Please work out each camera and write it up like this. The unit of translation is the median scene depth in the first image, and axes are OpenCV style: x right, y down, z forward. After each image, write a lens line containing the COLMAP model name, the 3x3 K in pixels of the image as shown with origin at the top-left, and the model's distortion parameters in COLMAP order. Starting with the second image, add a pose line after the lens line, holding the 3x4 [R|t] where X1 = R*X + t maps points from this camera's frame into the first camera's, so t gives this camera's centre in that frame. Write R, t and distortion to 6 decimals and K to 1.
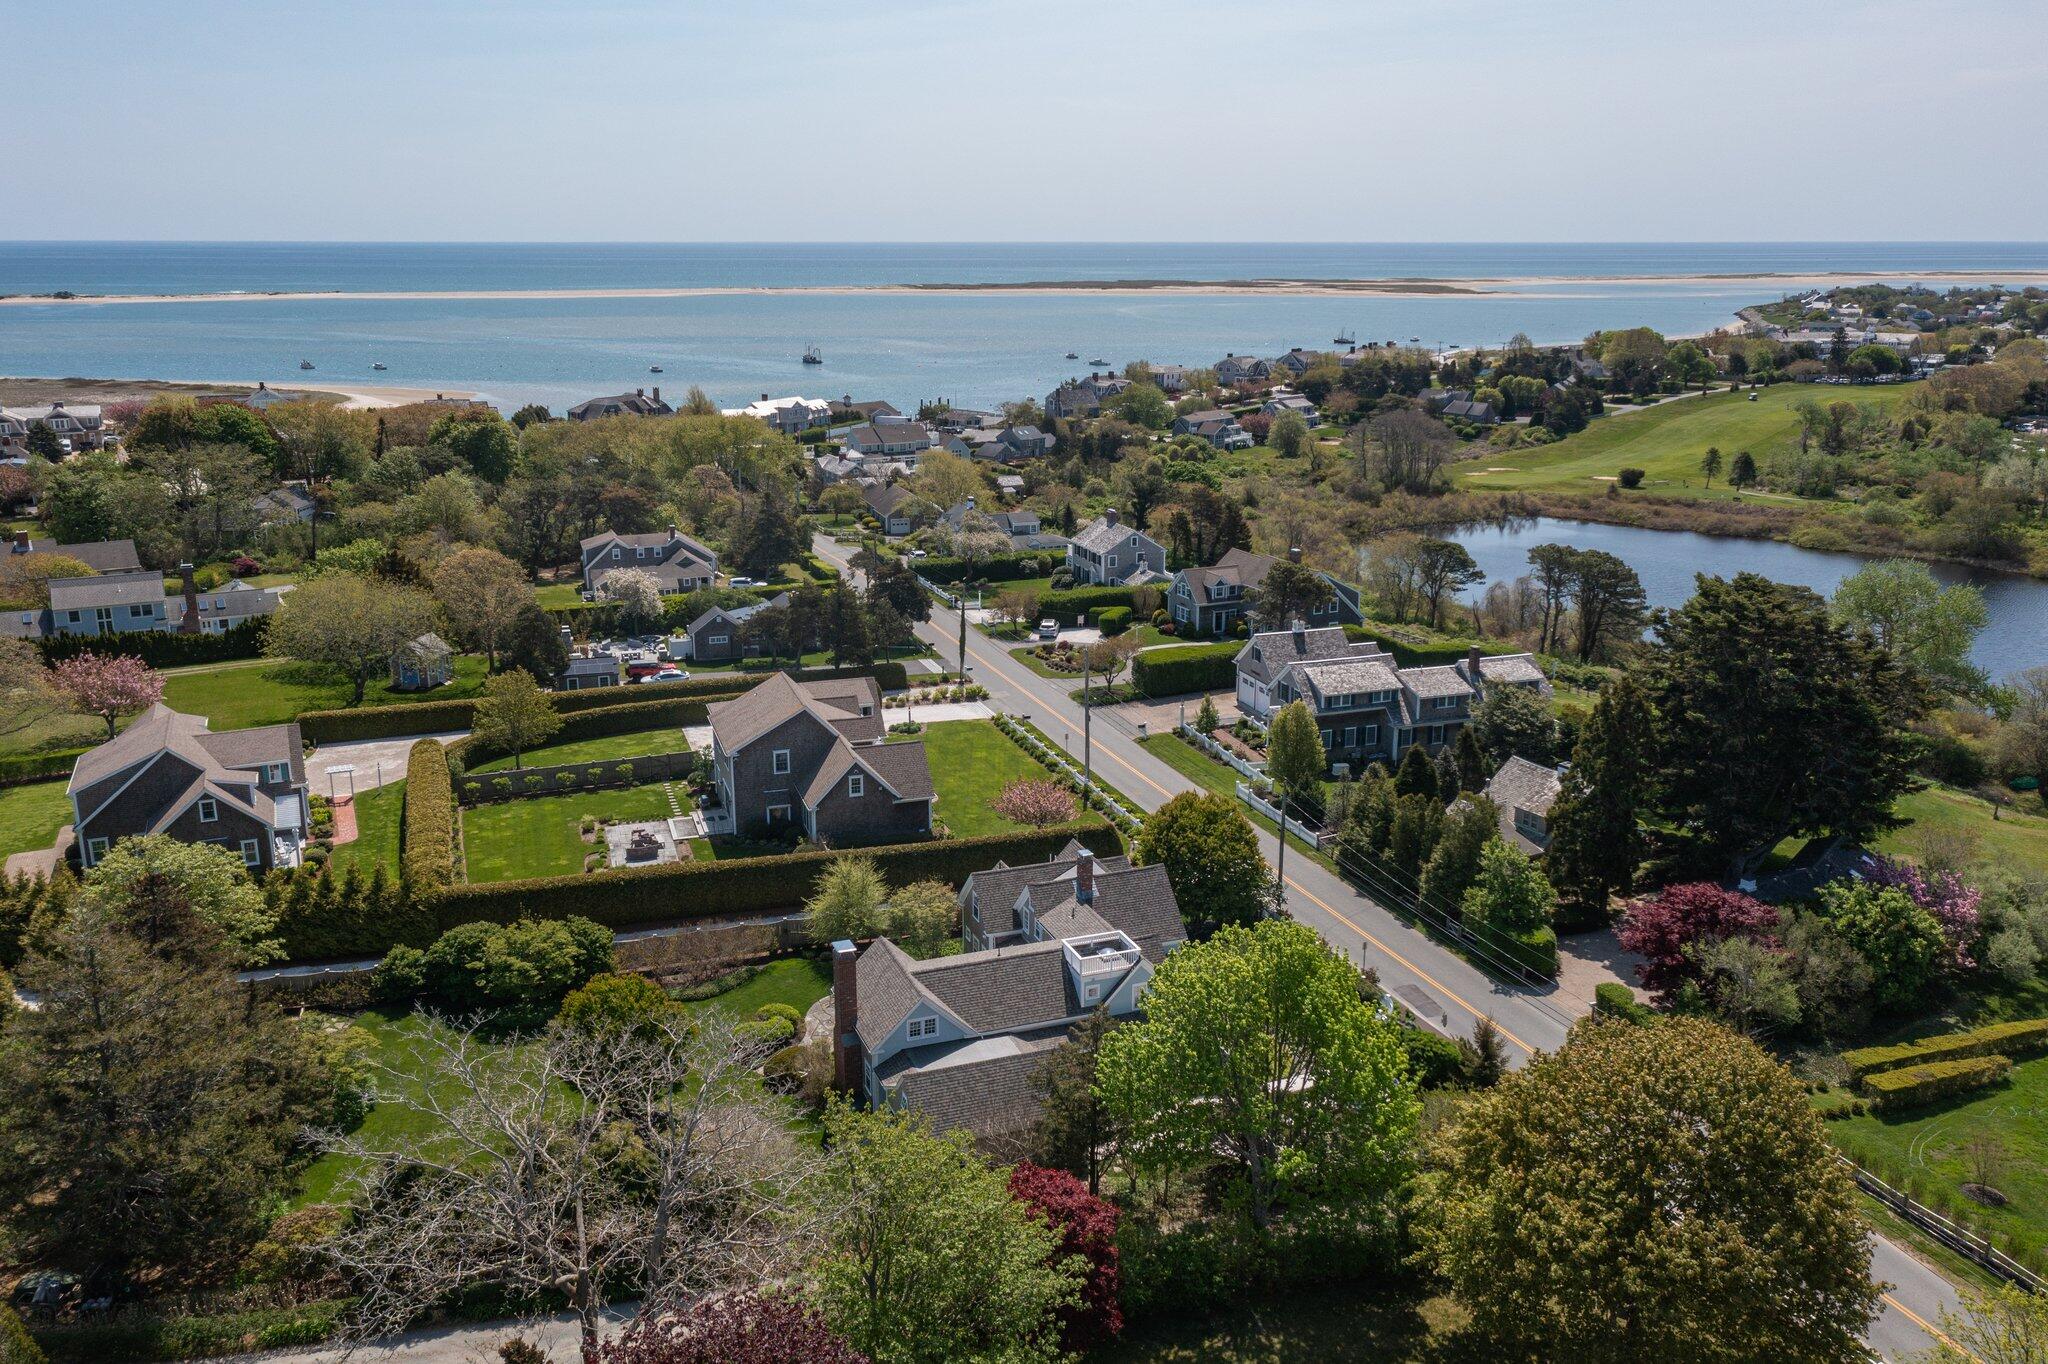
lens RADIAL K [[1571.8, 0, 1024.0], [0, 1571.8, 682.0], [0, 0, 1]] dist [-0.001134, 0.002877]
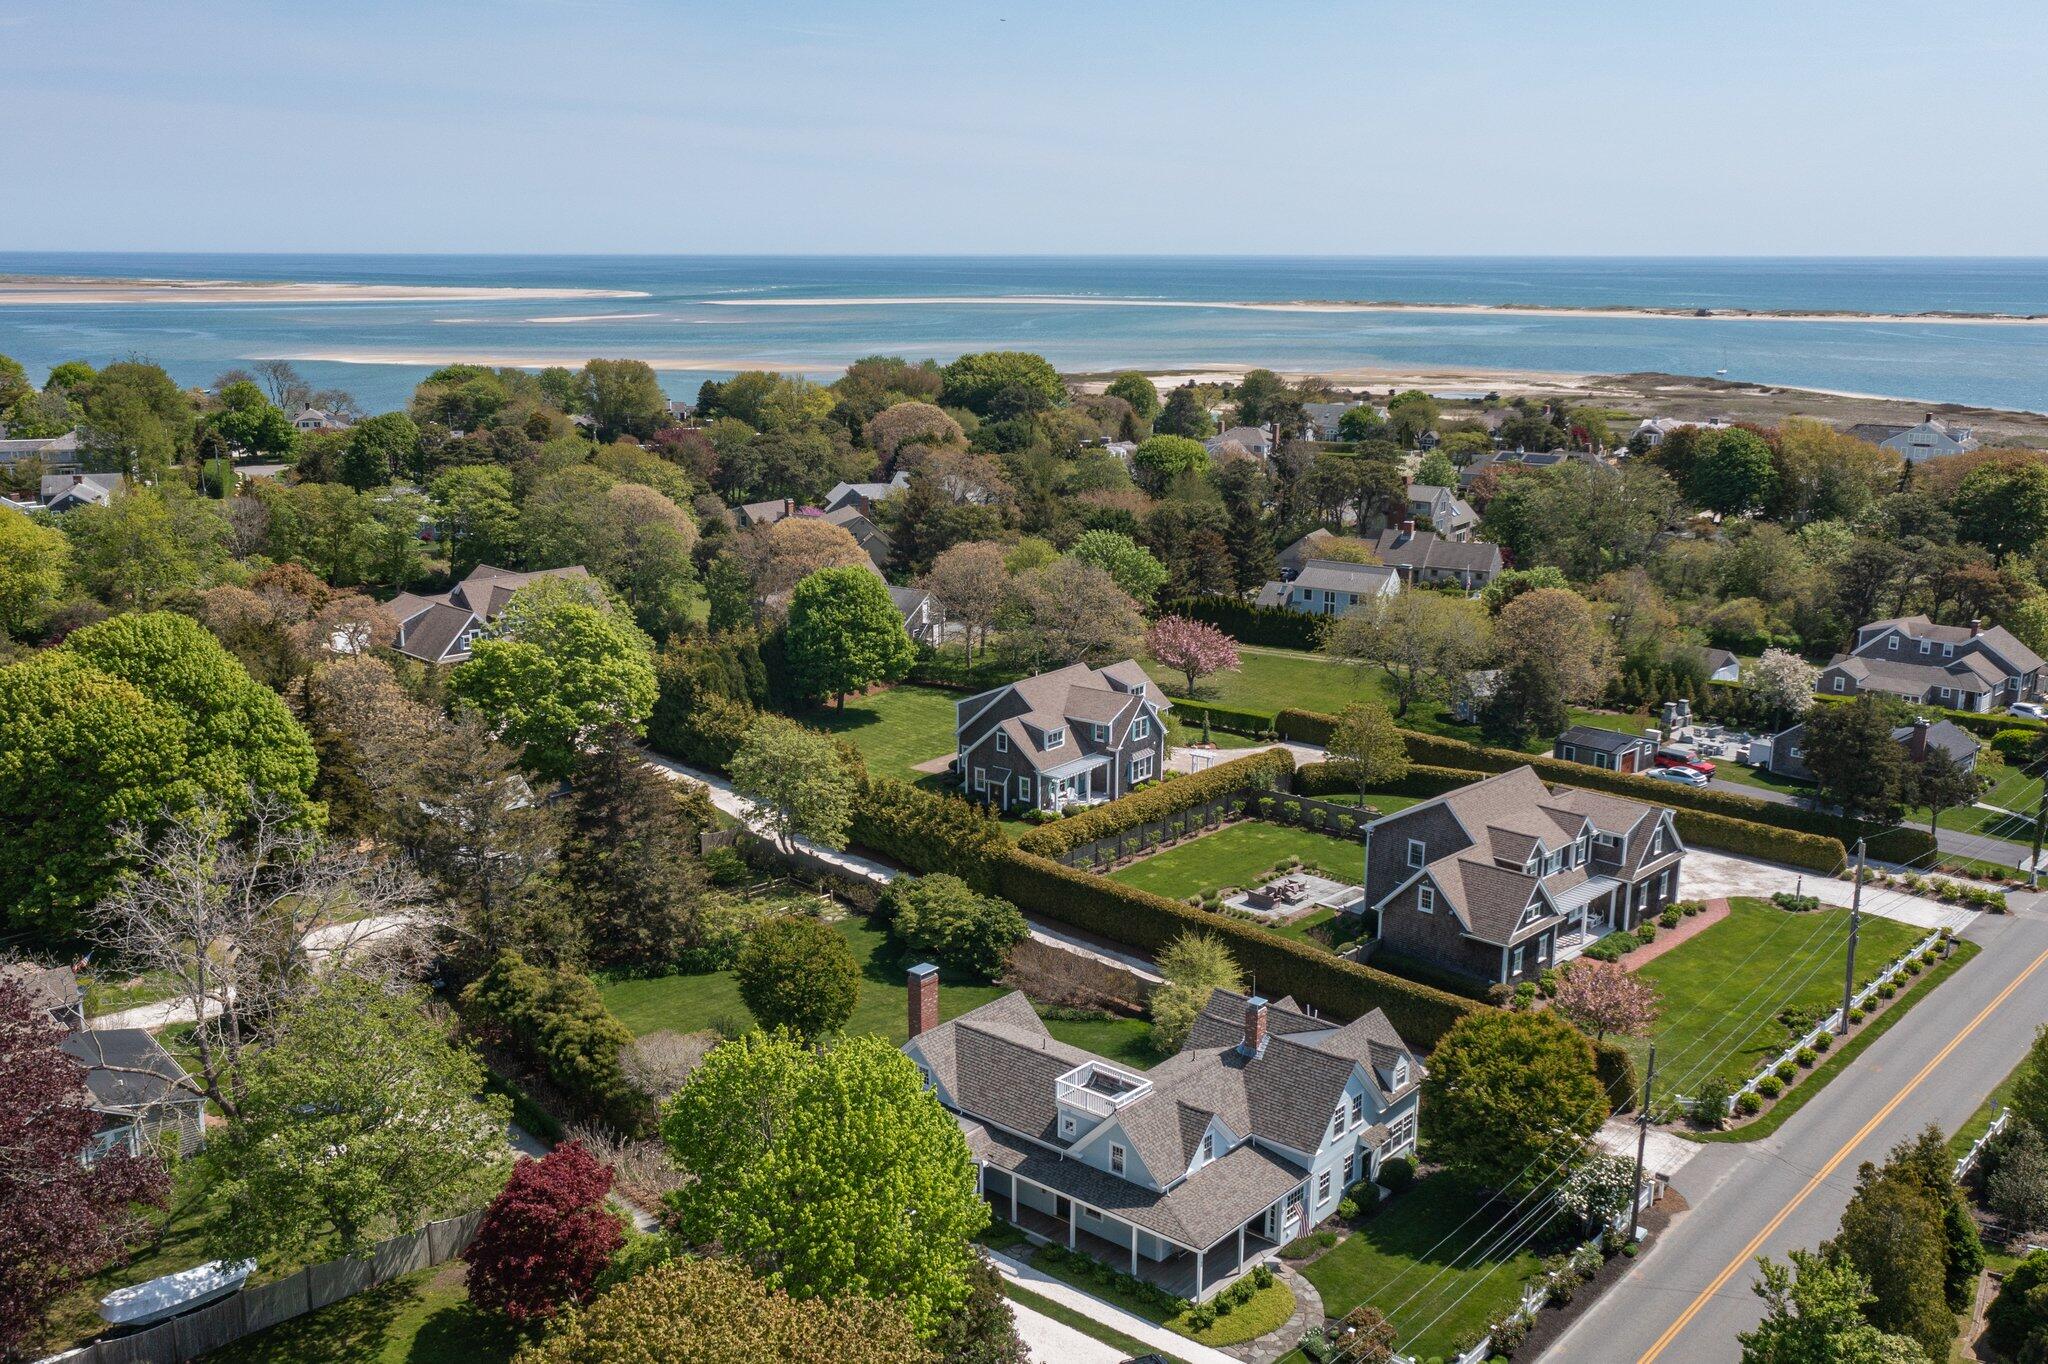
lens RADIAL K [[1753.0, 0, 1024.0], [0, 1753.0, 682.0], [0, 0, 1]] dist [-0.019068, 0.090351]
pose [[0.494646, 0.202303, -0.845221, 0.551503], [-0.233703, 0.967671, 0.094842, -0.084337], [0.837083, 0.150617, 0.525933, 0.312635]]
